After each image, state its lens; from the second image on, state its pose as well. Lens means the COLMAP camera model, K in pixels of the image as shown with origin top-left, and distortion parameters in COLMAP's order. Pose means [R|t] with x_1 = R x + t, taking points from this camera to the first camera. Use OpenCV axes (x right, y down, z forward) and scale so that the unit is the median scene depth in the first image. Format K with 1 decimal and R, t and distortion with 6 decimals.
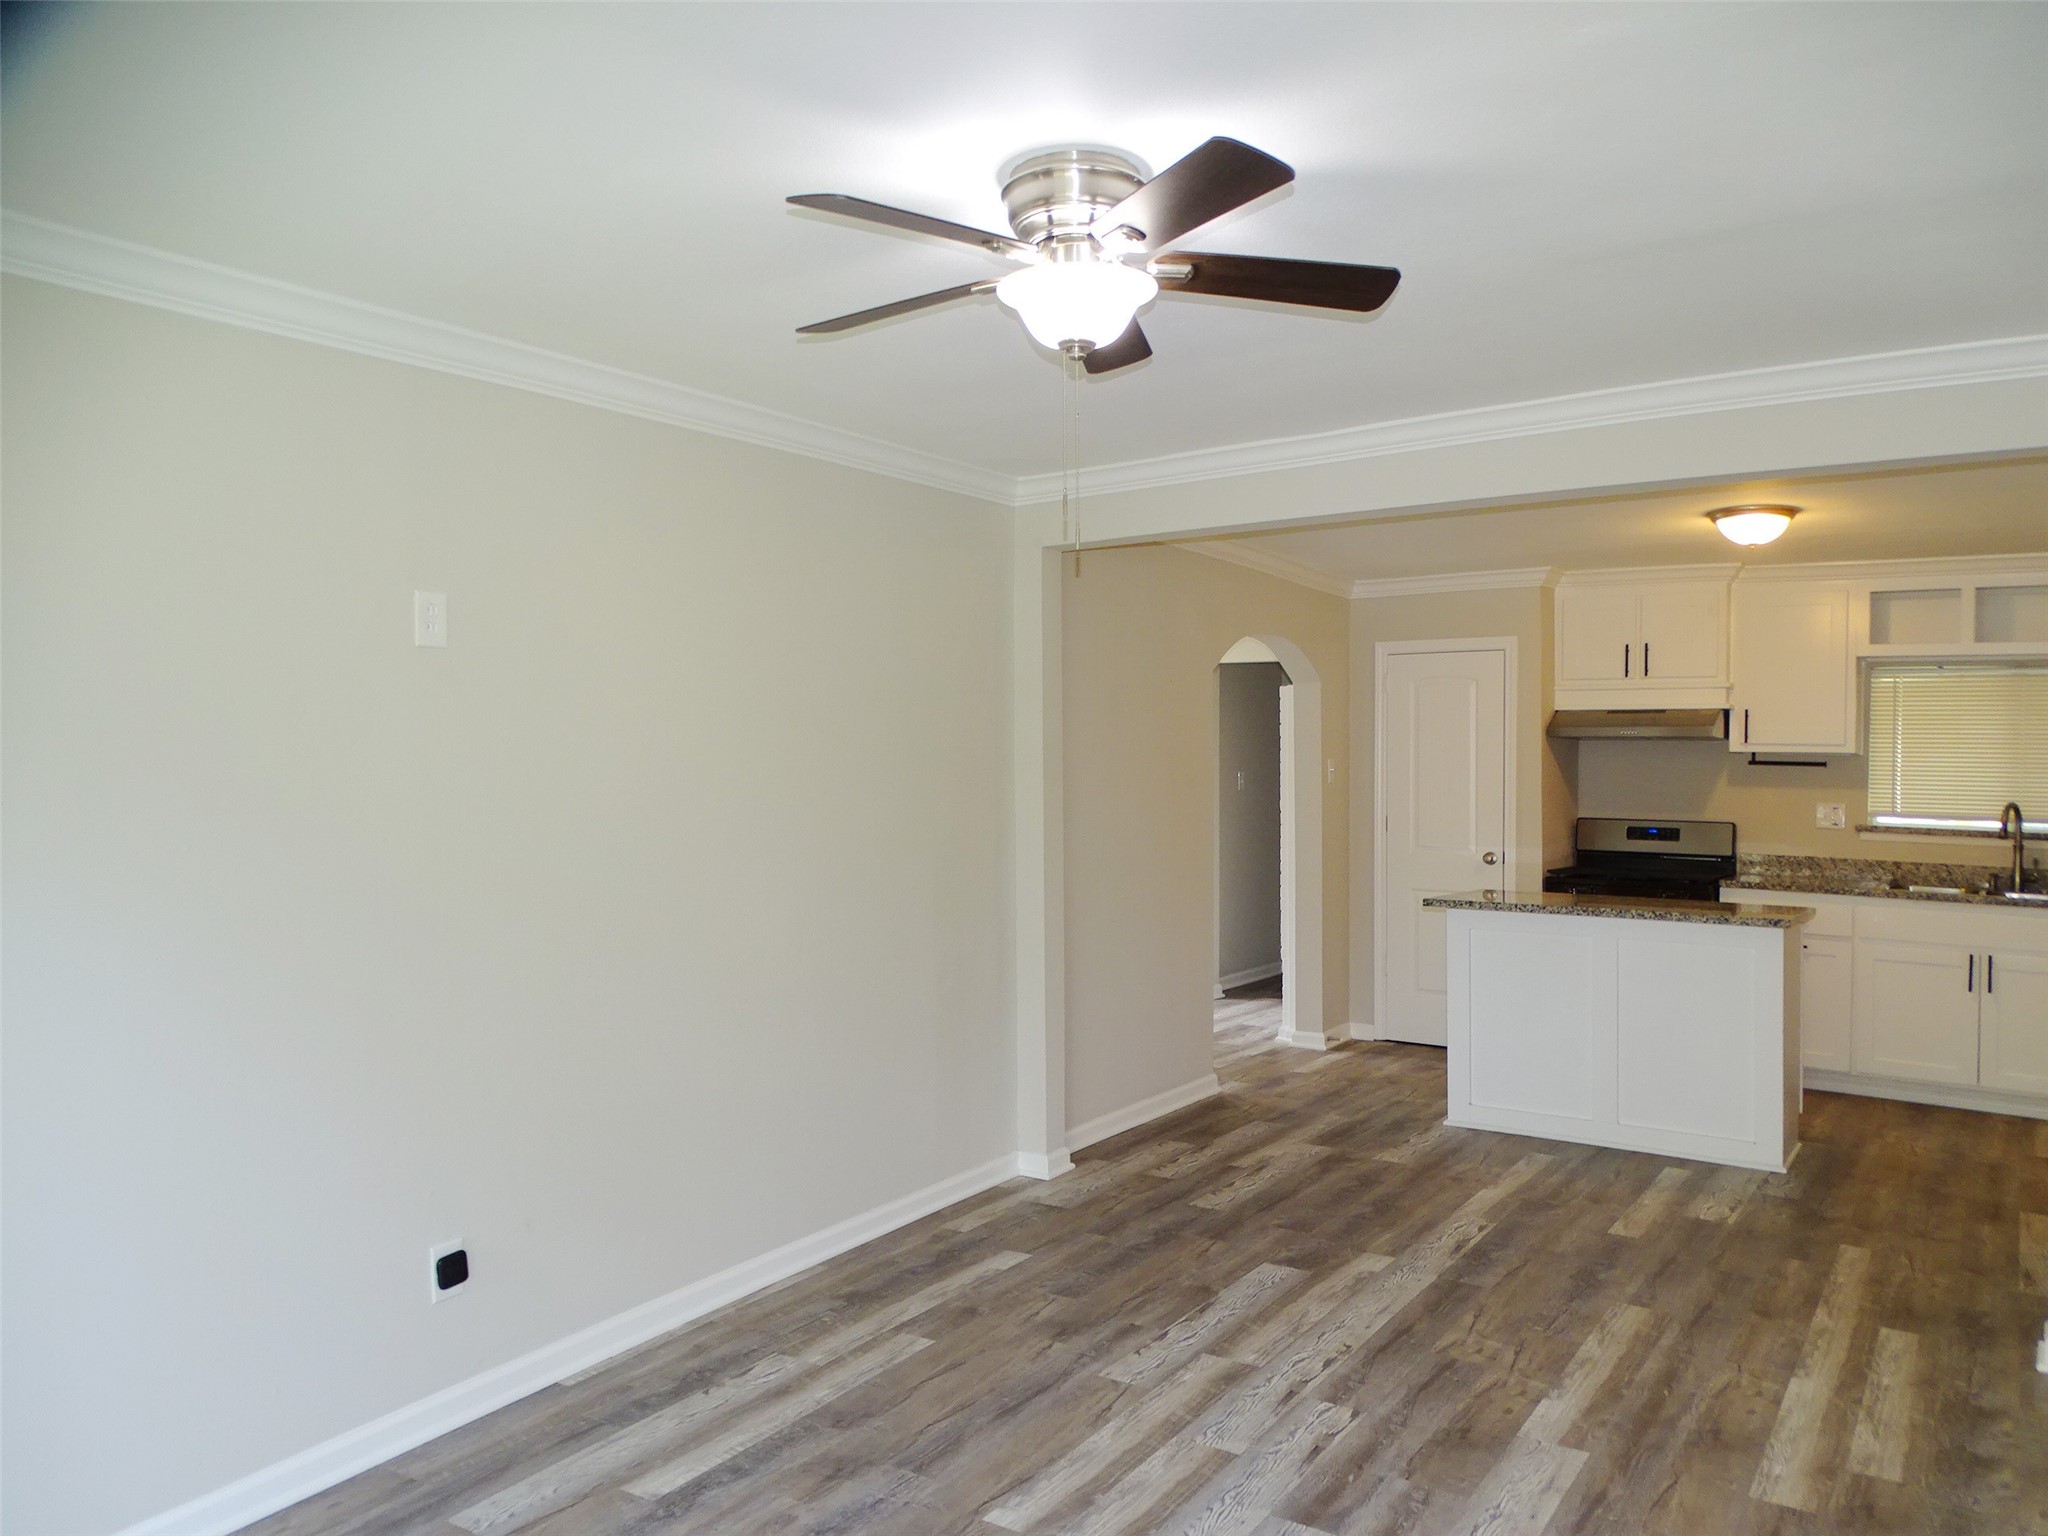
lens RADIAL K [[1539.0, 0, 1064.4], [0, 1539.0, 771.2], [0, 0, 1]] dist [0.072548, -0.057320]
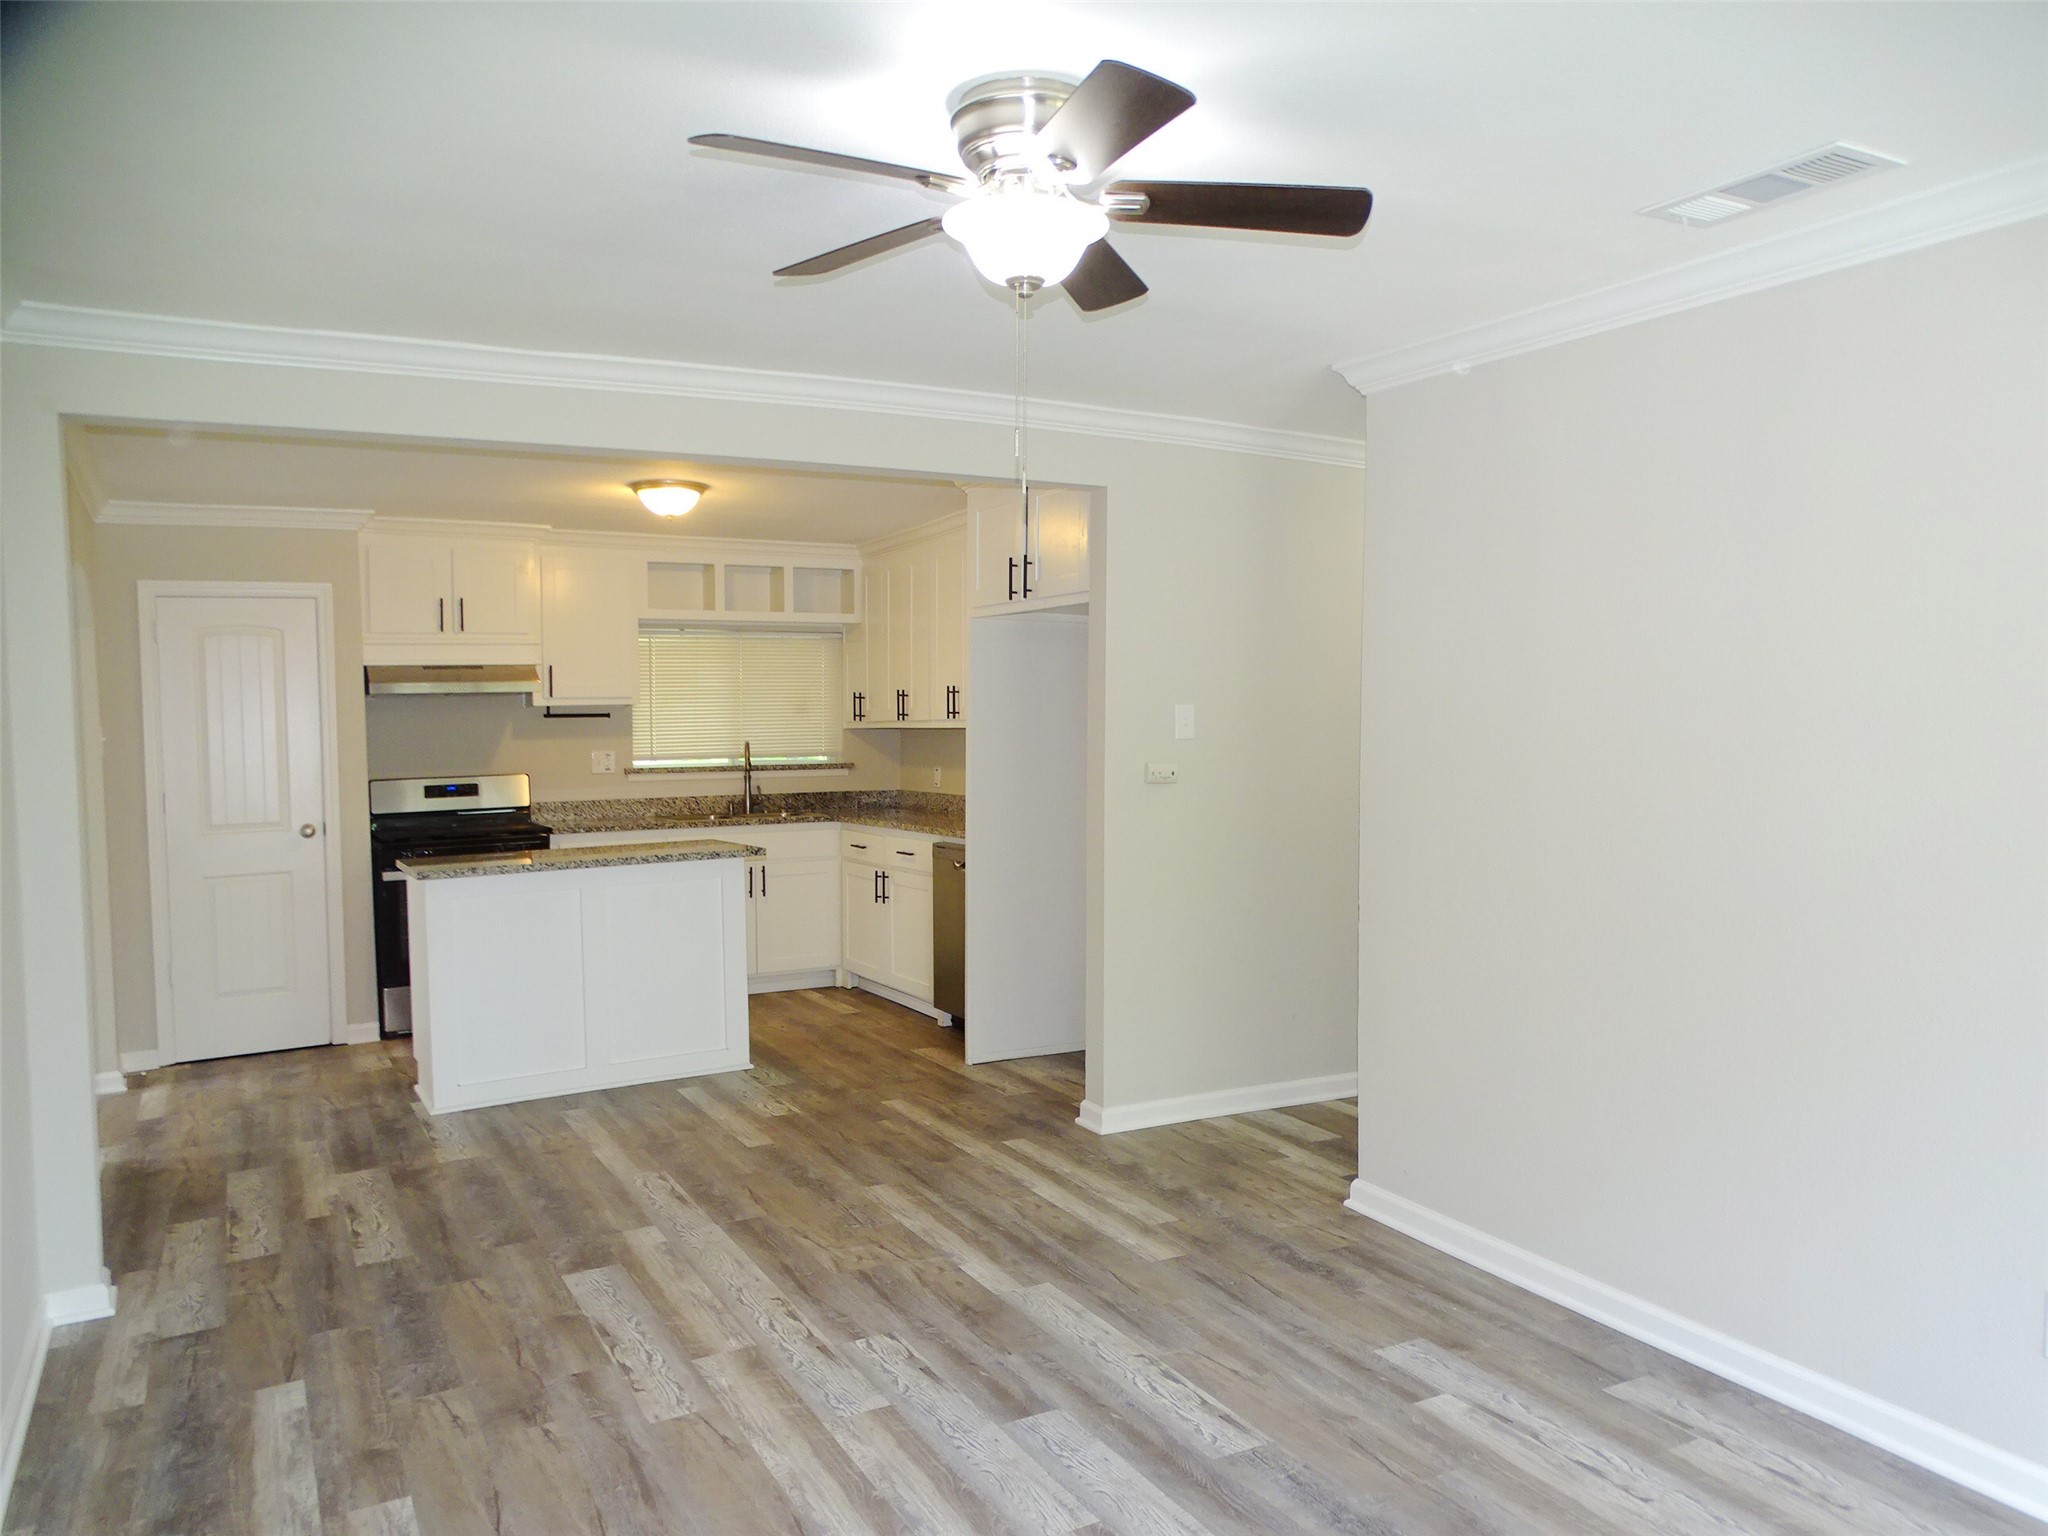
lens RADIAL K [[1553.1, 0, 1024.0], [0, 1553.1, 768.0], [0, 0, 1]] dist [0.090222, -0.006414]
pose [[0.506144, -0.059748, 0.860377, -0.419048], [0.037115, 0.998182, 0.047484, -0.011455], [-0.861650, 0.007899, 0.507442, 0.241627]]
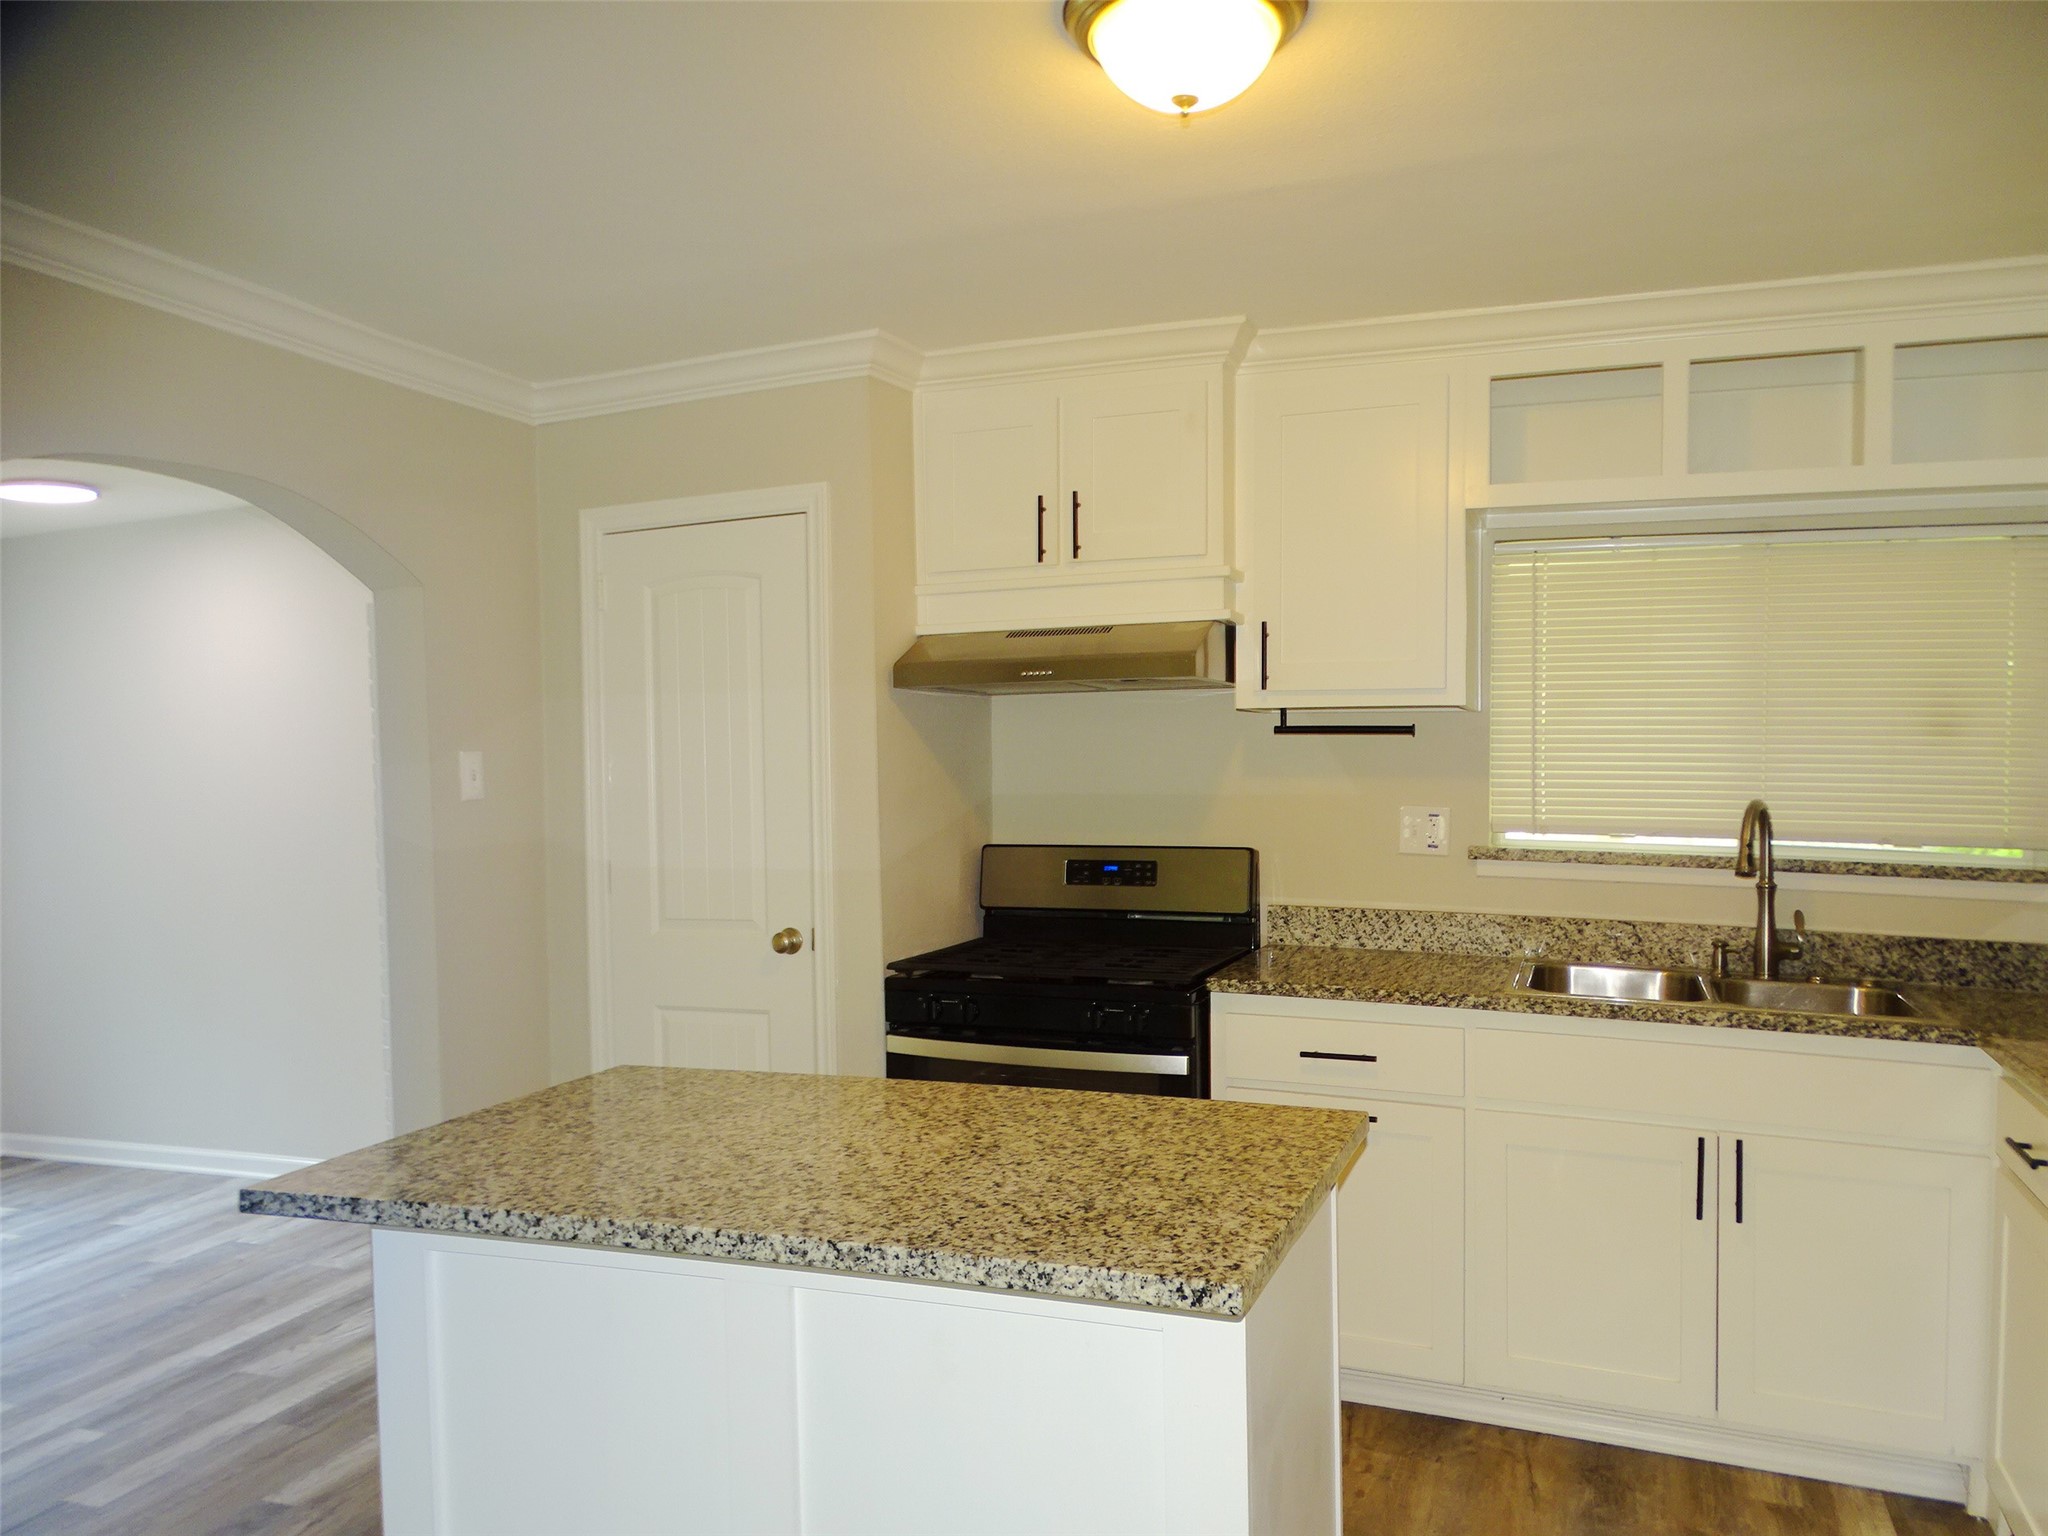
lens RADIAL K [[1486.6, 0, 995.2], [0, 1486.6, 769.6], [0, 0, 1]] dist [-0.001714, -0.002108]
pose [[0.987653, -0.023237, 0.154926, 0.366392], [0.020992, 0.999650, 0.016109, -0.003058], [-0.155246, -0.012657, 0.987795, 0.714817]]
